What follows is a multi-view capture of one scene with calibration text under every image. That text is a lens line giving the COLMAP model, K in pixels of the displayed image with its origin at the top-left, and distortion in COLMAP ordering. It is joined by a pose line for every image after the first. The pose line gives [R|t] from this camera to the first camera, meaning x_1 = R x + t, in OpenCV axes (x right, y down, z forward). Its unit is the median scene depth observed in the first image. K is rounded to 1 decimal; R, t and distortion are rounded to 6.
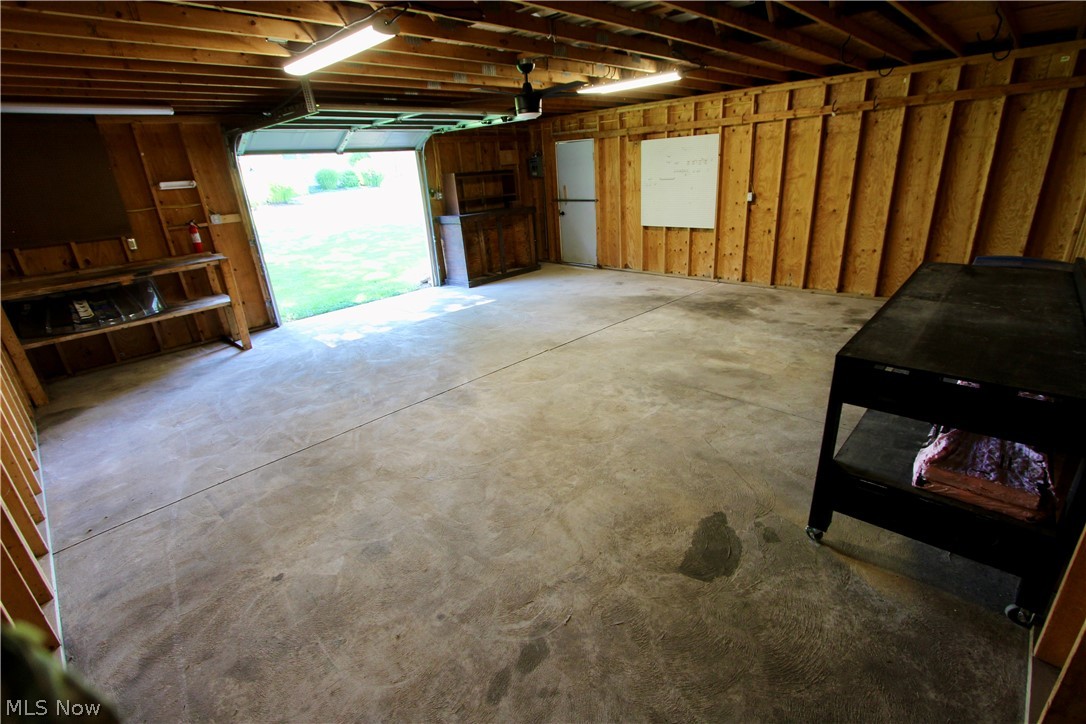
lens RADIAL K [[501.3, 0, 551.7], [0, 501.3, 363.8], [0, 0, 1]] dist [-0.017234, 0.003103]
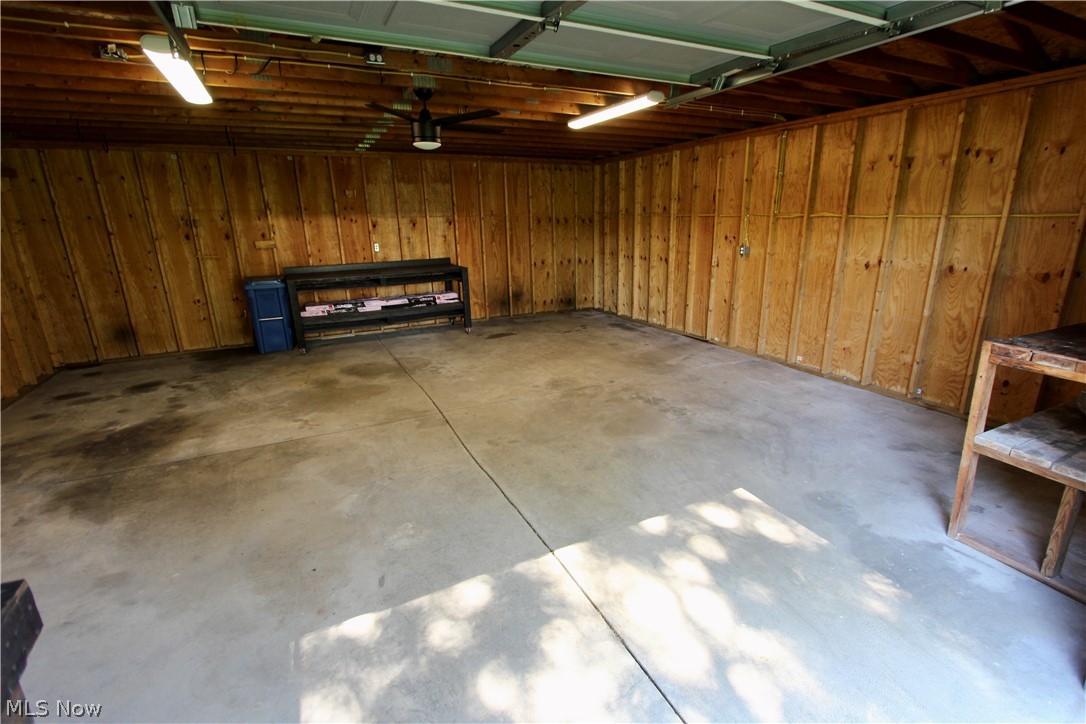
lens RADIAL K [[501.3, 0, 551.7], [0, 501.3, 363.8], [0, 0, 1]] dist [-0.017234, 0.003103]
pose [[-0.937833, -0.025154, 0.346175, -0.425422], [0.191254, 0.794844, 0.575886, -0.491908], [-0.289642, 0.606292, -0.740620, 1.366352]]
